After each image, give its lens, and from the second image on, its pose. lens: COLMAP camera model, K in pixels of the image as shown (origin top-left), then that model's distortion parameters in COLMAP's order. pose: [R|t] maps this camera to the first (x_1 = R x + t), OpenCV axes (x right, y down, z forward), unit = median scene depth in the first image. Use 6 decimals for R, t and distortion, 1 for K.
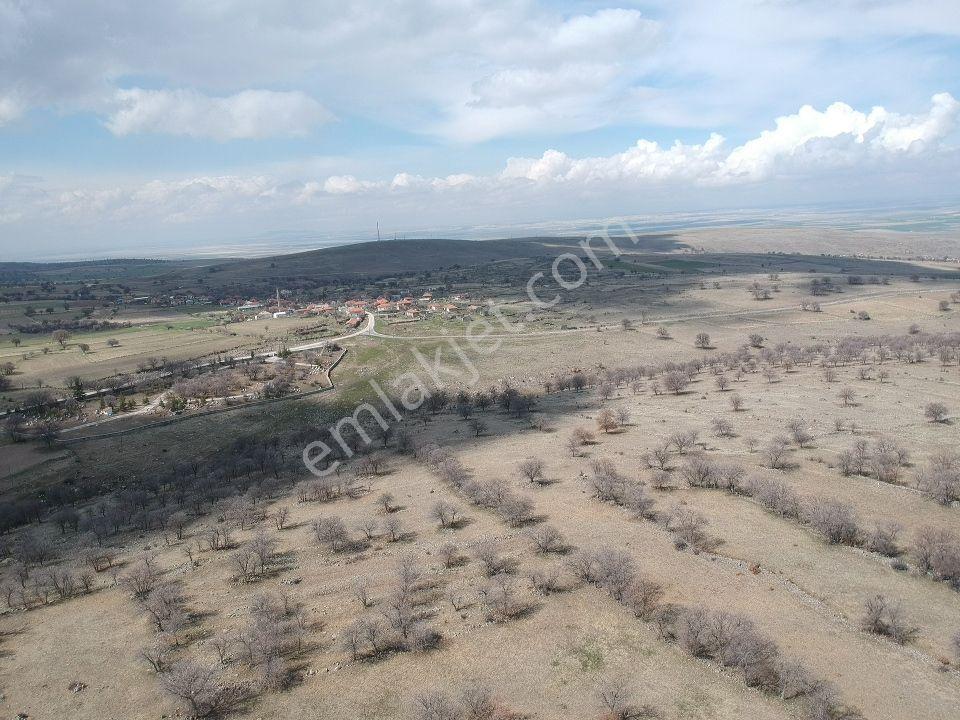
lens RADIAL K [[708.5, 0, 483.4], [0, 708.5, 353.6], [0, 0, 1]] dist [0.097422, -0.169770]
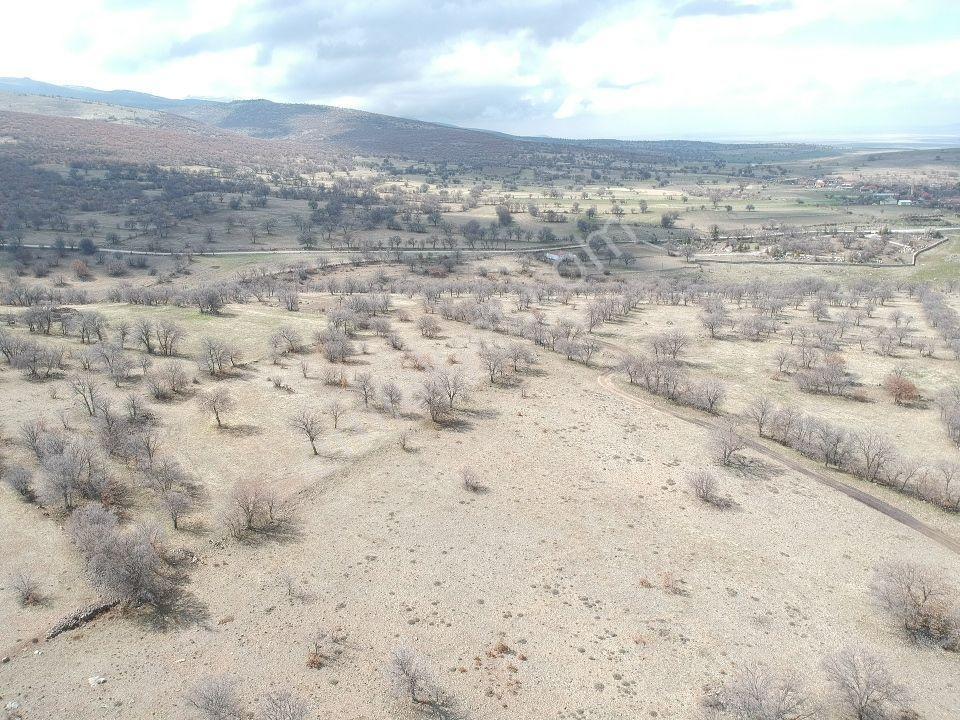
lens RADIAL K [[711.5, 0, 482.8], [0, 711.5, 353.1], [0, 0, 1]] dist [0.096912, -0.170699]
pose [[0.651836, 0.256465, -0.713678, 0.167400], [-0.146431, 0.965935, 0.213373, 0.033936], [0.744089, -0.034579, 0.667185, -0.235703]]
